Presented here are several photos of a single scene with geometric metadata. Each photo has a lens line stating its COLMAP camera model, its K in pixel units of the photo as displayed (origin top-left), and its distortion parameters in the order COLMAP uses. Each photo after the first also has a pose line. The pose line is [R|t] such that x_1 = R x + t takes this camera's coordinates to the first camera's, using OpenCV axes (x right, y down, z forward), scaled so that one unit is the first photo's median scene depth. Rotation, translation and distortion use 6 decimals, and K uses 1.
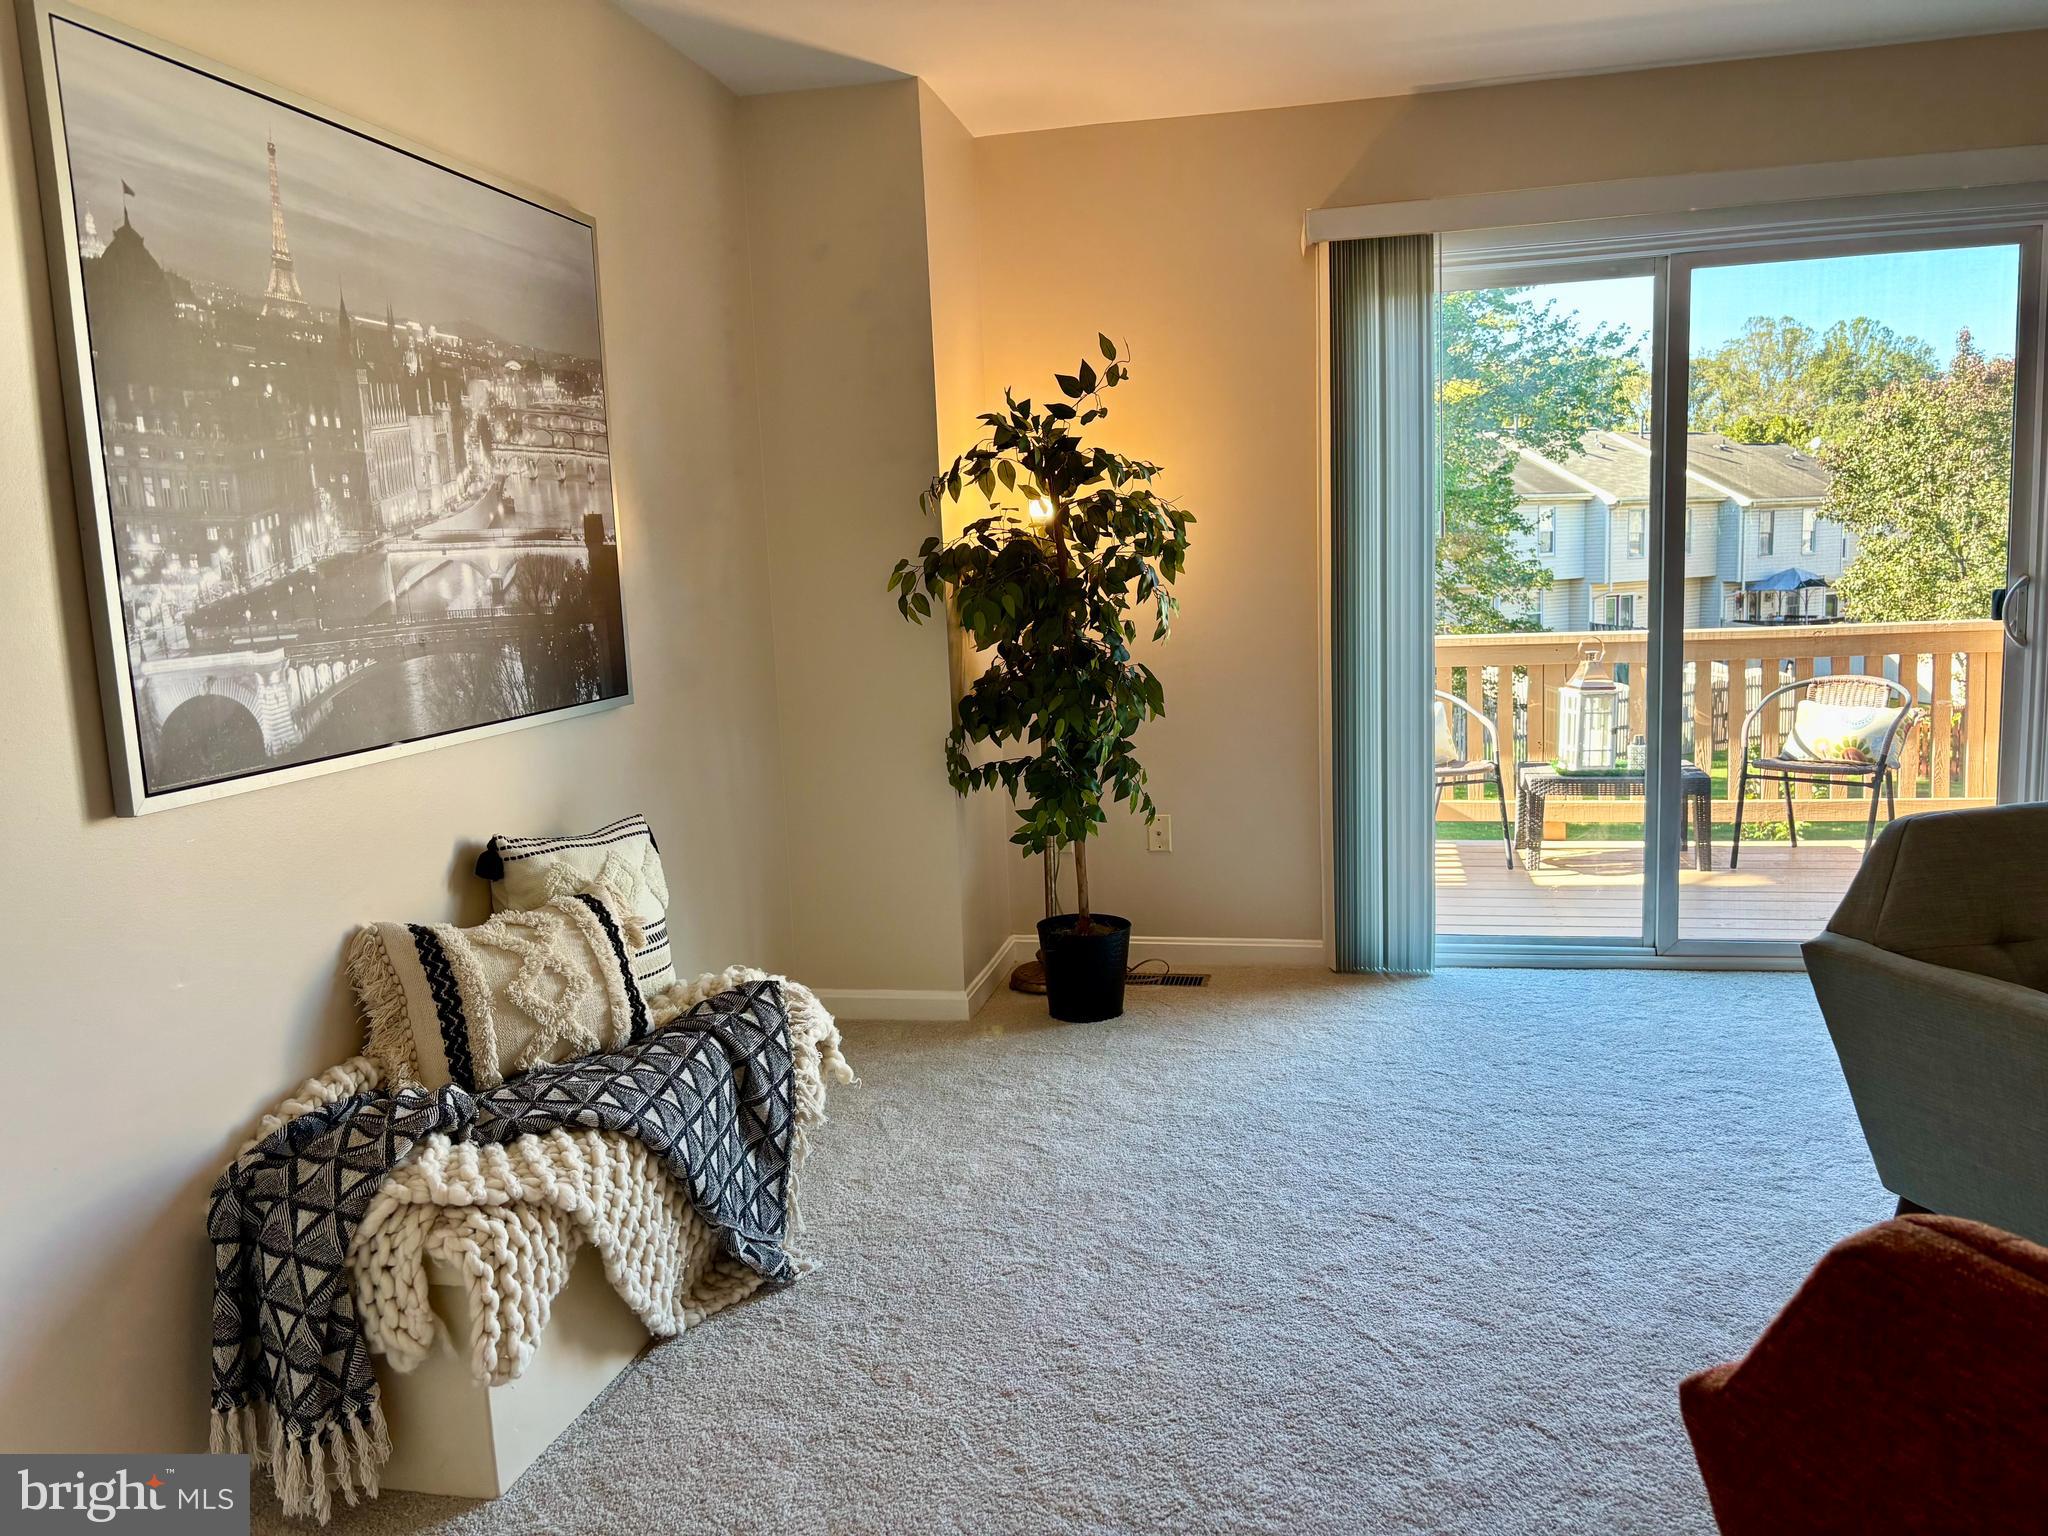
lens RADIAL K [[1595.1, 0, 1024.0], [0, 1595.1, 768.0], [0, 0, 1]] dist [-0.006601, -0.002079]
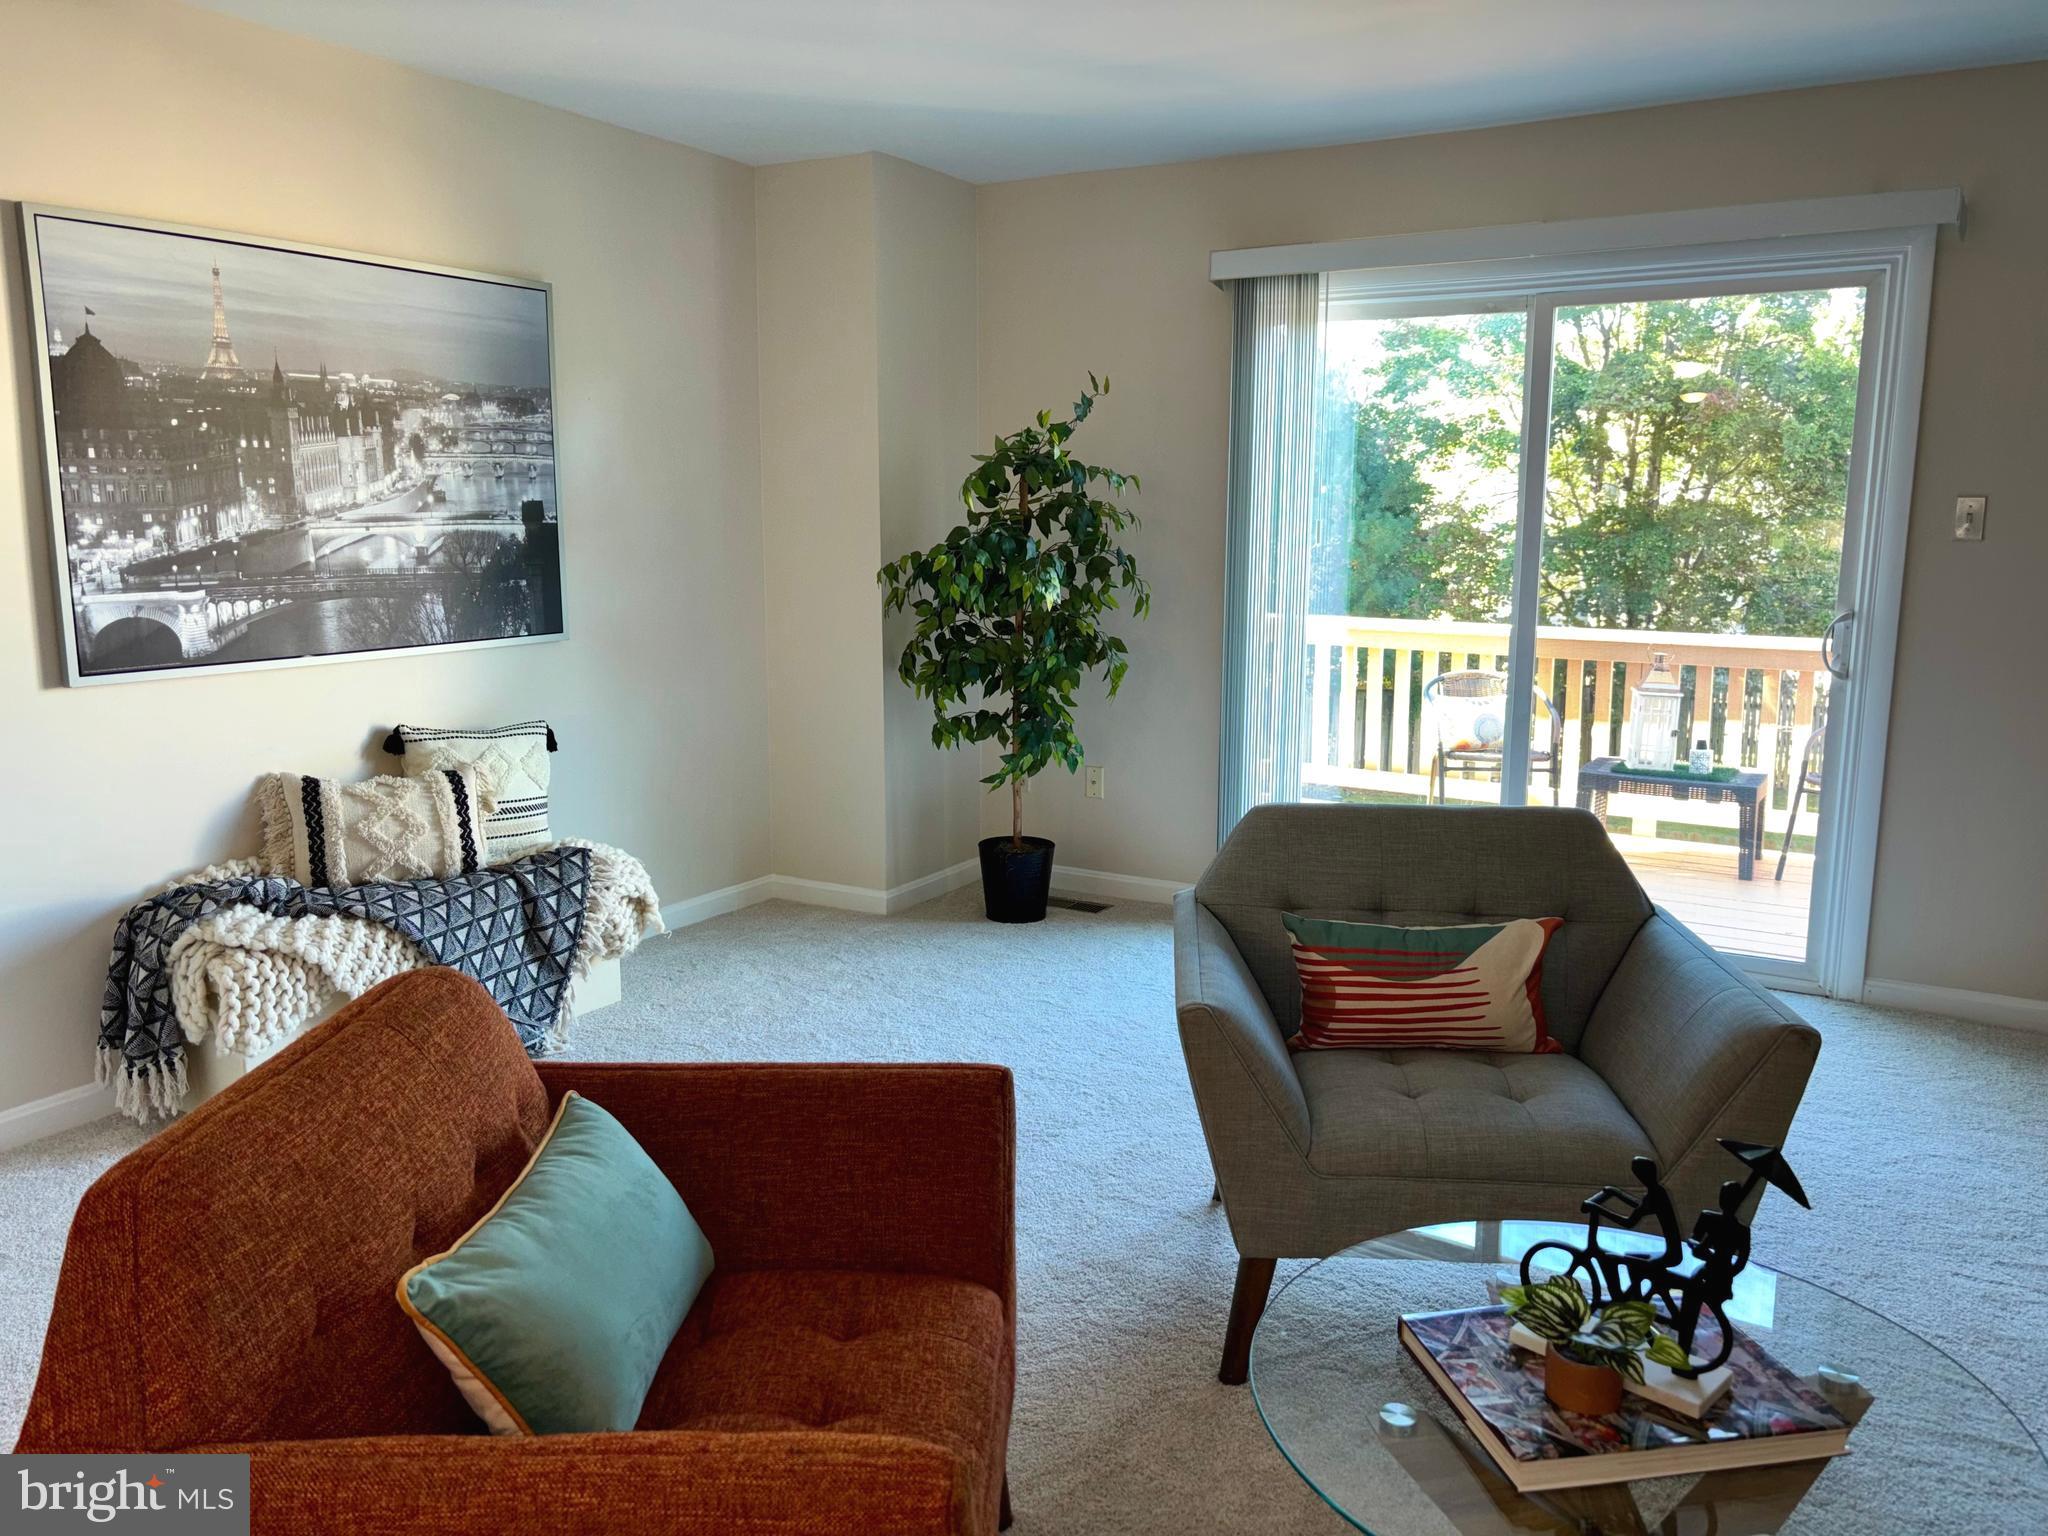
lens RADIAL K [[1552.9, 0, 1024.0], [0, 1552.9, 768.0], [0, 0, 1]] dist [-0.028705, -0.002083]
pose [[0.948025, 0.095206, -0.303619, 0.707290], [-0.084262, 0.995239, 0.048978, -0.038723], [0.306837, -0.020849, 0.951534, -0.186042]]
